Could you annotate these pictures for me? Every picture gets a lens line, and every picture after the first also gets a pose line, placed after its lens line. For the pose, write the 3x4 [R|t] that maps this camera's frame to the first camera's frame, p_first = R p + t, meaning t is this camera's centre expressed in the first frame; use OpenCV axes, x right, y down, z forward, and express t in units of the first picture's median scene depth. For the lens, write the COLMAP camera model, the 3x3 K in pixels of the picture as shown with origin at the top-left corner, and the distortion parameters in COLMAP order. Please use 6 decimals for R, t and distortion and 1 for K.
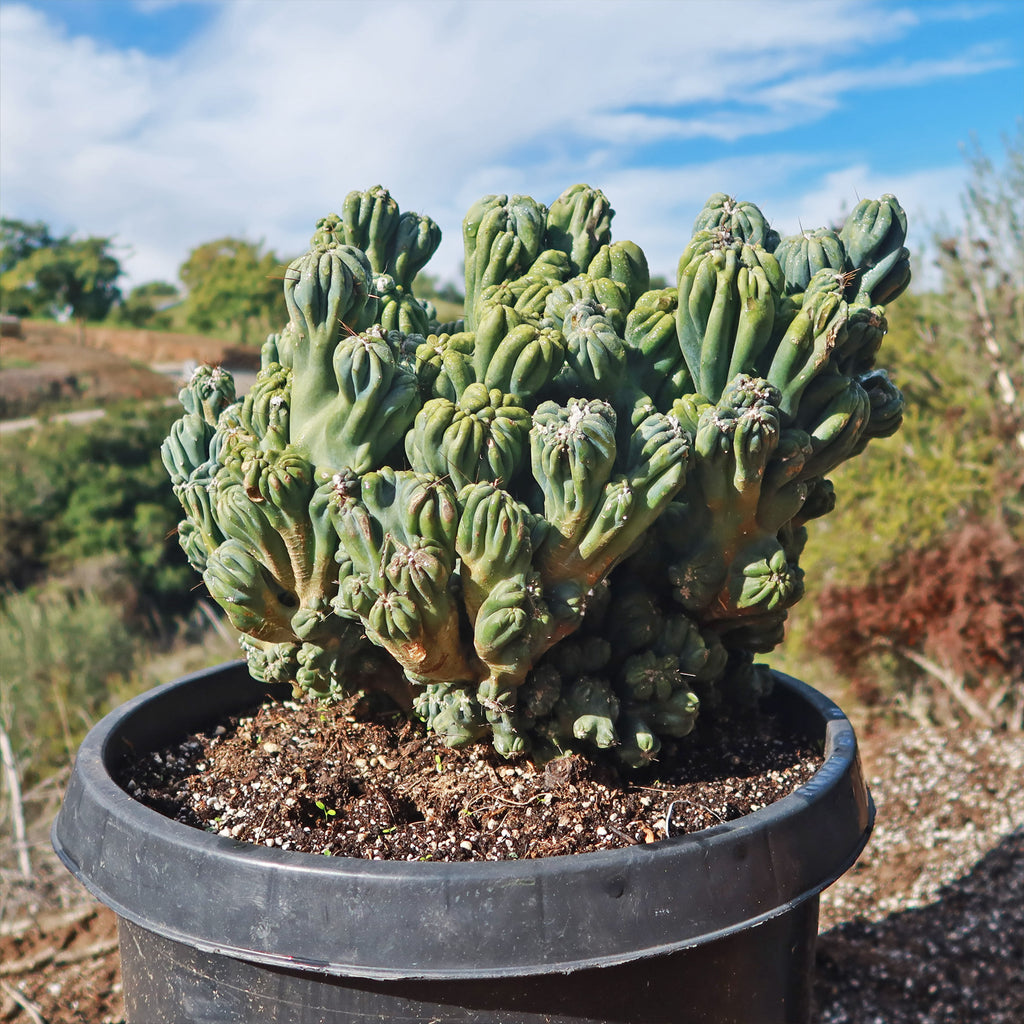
lens RADIAL K [[1197.0, 0, 575.1], [0, 1197.0, 443.5], [0, 0, 1]] dist [-0.018218, 0.000000]
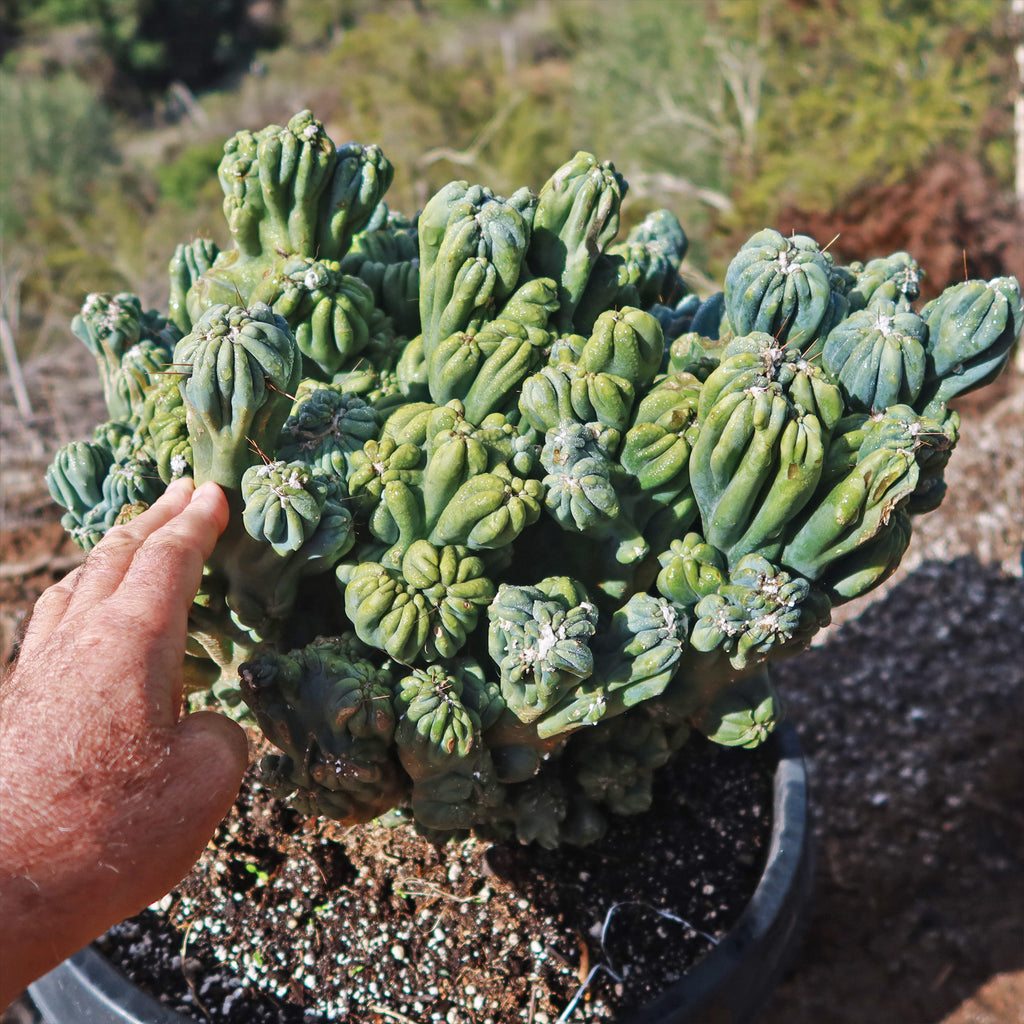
lens RADIAL K [[1090.1, 0, 522.1], [0, 1090.1, 522.8], [0, 0, 1]] dist [-0.020679, 0.000000]
pose [[0.996661, 0.080204, 0.015310, -0.029028], [-0.077680, 0.873573, 0.480453, -0.380634], [0.025160, -0.480038, 0.876887, 0.358321]]
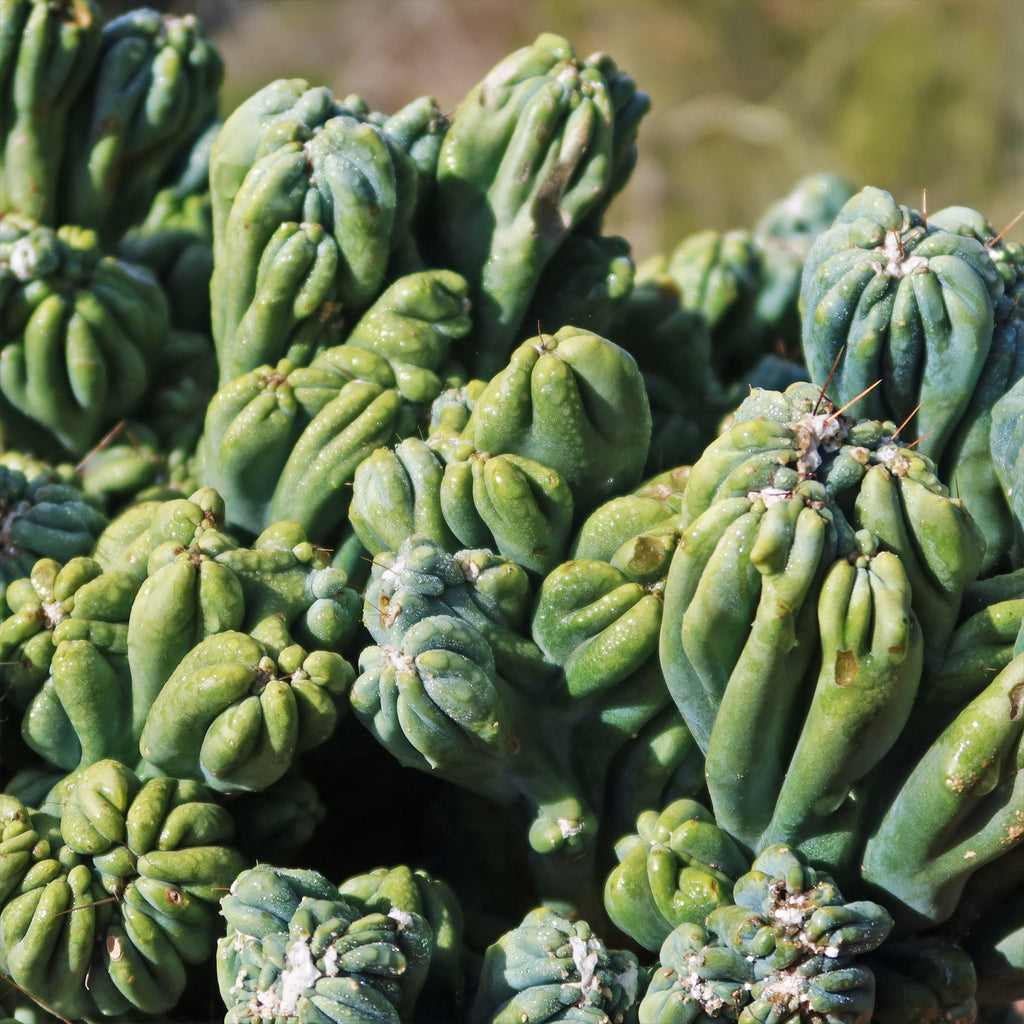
lens RADIAL K [[2393.6, 0, 506.4], [0, 2393.6, 503.5], [0, 0, 1]] dist [-0.000319, 0.000000]
pose [[0.976341, 0.139619, -0.165120, 0.149892], [-0.076273, 0.936890, 0.341202, -0.377887], [0.202338, -0.320535, 0.925374, 0.310142]]
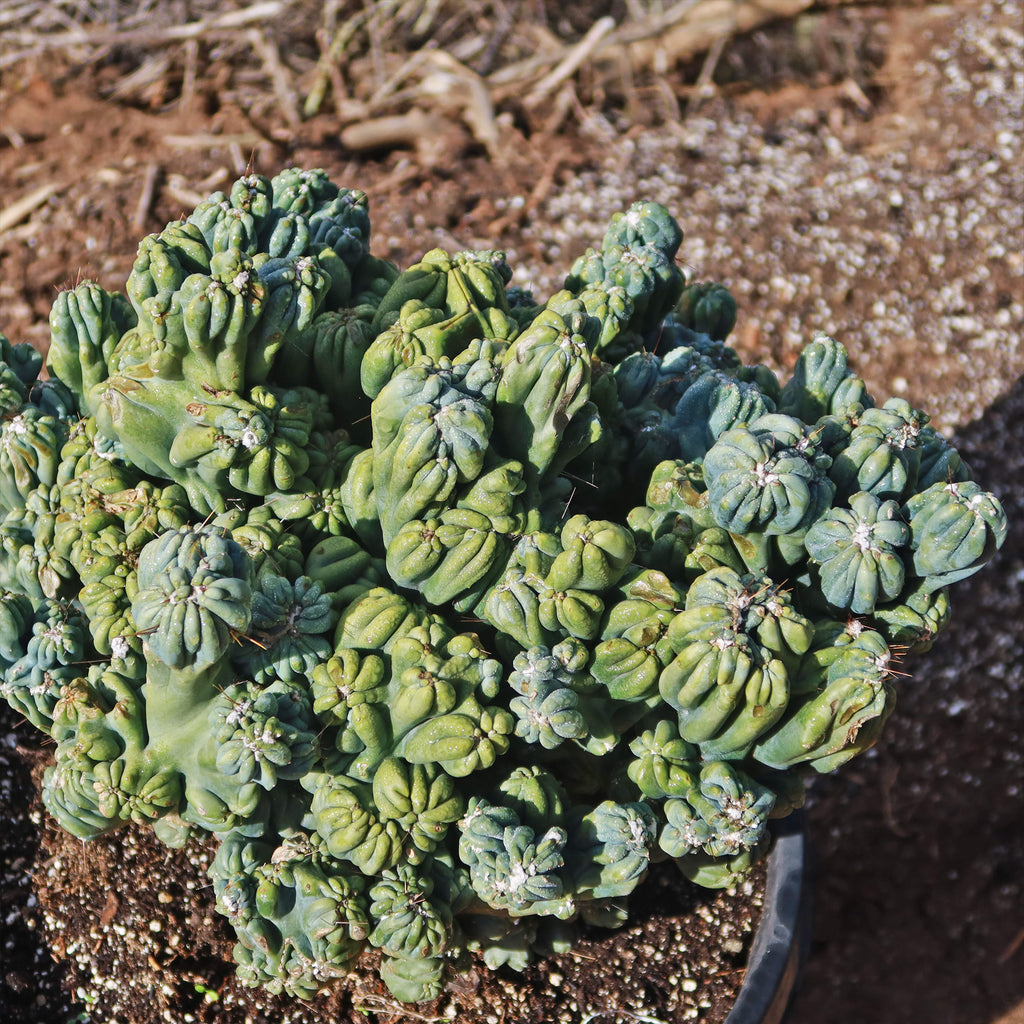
lens RADIAL K [[1982.5, 0, 508.1], [0, 1982.5, 507.2], [0, 0, 1]] dist [-0.007368, 0.000000]
pose [[0.996536, 0.052964, 0.064121, -0.094291], [-0.082796, 0.704552, 0.704806, -1.023537], [-0.007847, -0.707673, 0.706496, 0.188371]]
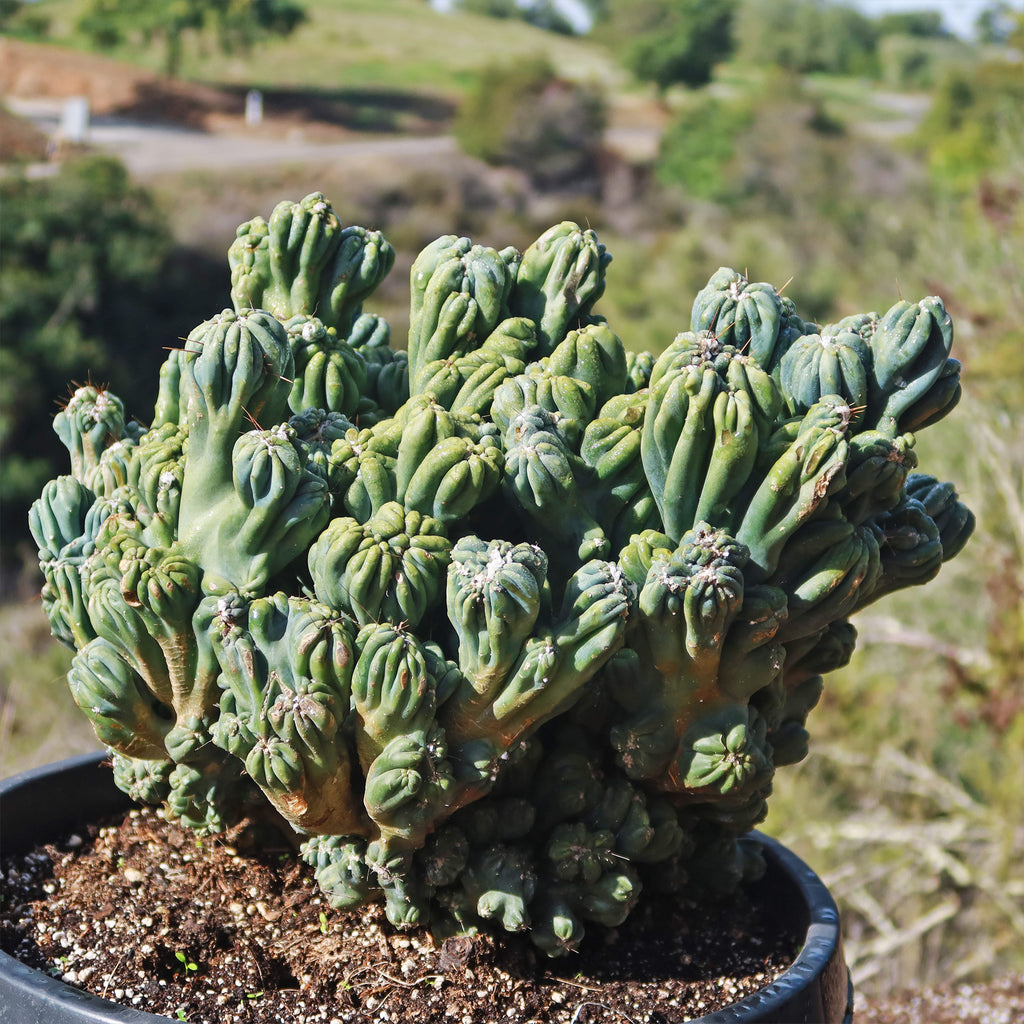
lens RADIAL K [[2150.5, 0, 507.6], [0, 2150.5, 506.6], [0, 0, 1]] dist [0.018378, 0.000000]
pose [[0.989972, 0.099408, -0.100363, 0.142584], [-0.088919, 0.990587, 0.104071, -0.199622], [0.109763, -0.094103, 0.989493, -0.477070]]
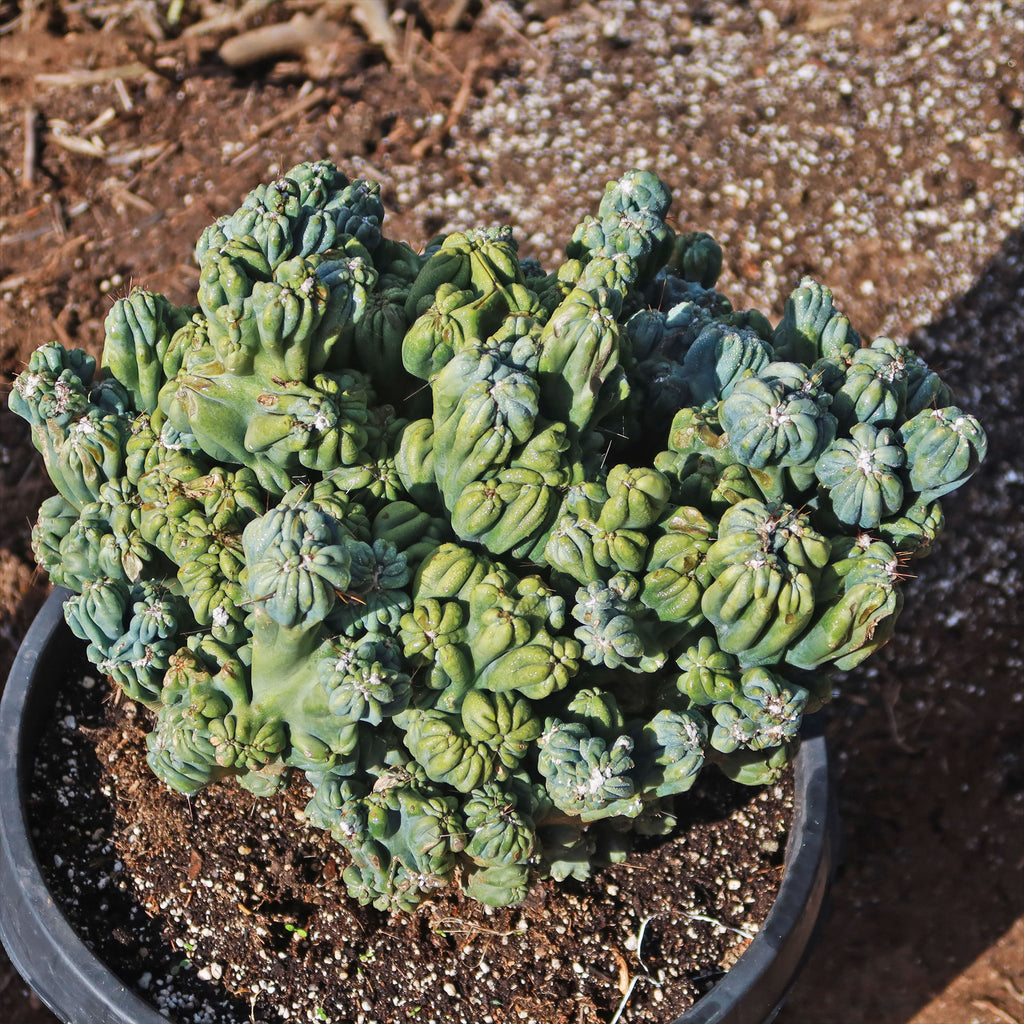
lens RADIAL K [[2516.9, 0, 502.1], [0, 2516.9, 508.3], [0, 0, 1]] dist [-0.007066, 0.000000]
pose [[0.992513, -0.037335, 0.116295, -0.264290], [-0.058548, 0.690196, 0.721250, -1.425052], [-0.107194, -0.722659, 0.682842, -0.185753]]
